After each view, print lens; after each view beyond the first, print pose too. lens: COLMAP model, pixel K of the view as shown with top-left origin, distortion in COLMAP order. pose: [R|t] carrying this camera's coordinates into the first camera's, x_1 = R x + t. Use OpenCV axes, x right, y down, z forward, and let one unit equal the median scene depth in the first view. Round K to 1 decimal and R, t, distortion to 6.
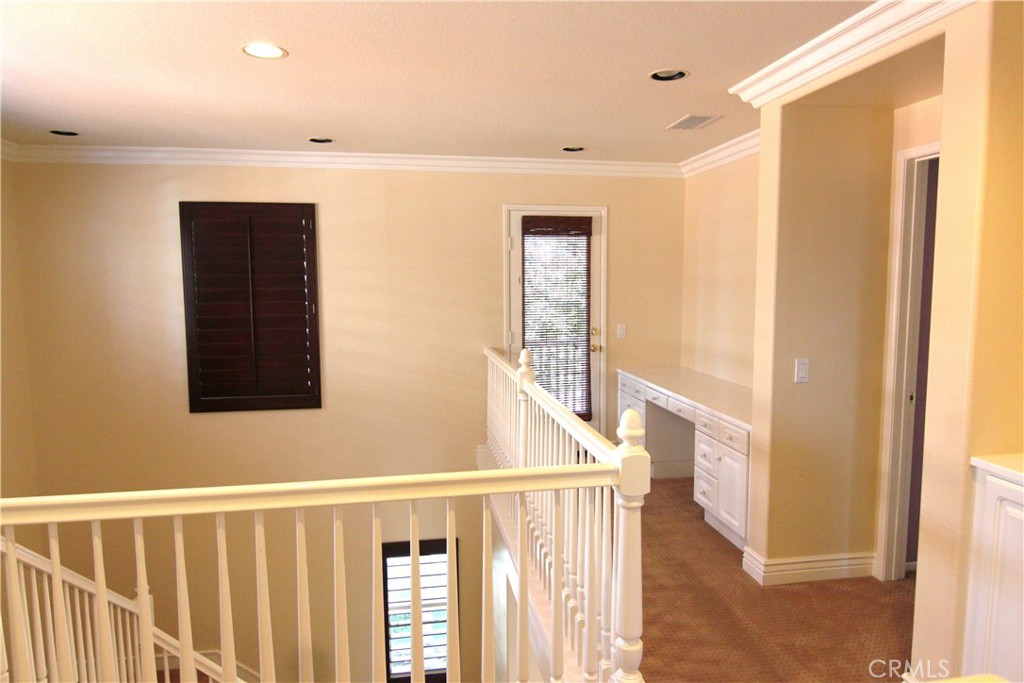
lens RADIAL K [[656.5, 0, 512.0], [0, 656.5, 341.5], [0, 0, 1]] dist [-0.027240, 0.000645]
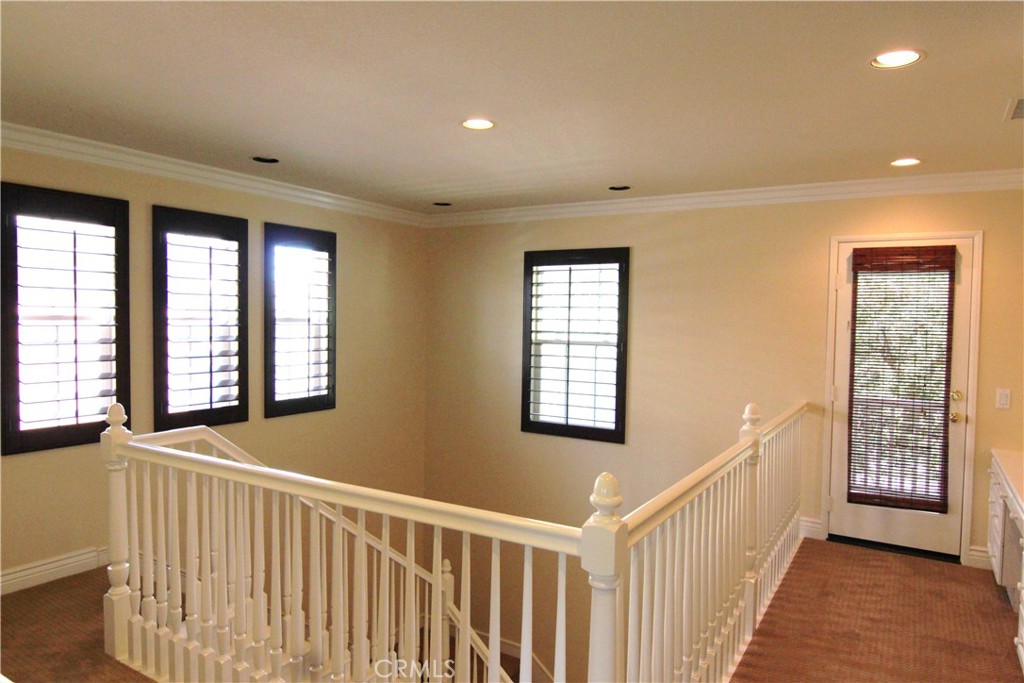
lens RADIAL K [[656.5, 0, 512.0], [0, 656.5, 341.5], [0, 0, 1]] dist [-0.027240, 0.000645]
pose [[0.757956, 0.035295, -0.651350, 0.225377], [-0.070789, 0.997088, -0.028346, -0.020523], [0.648453, 0.067593, 0.758248, 0.100418]]
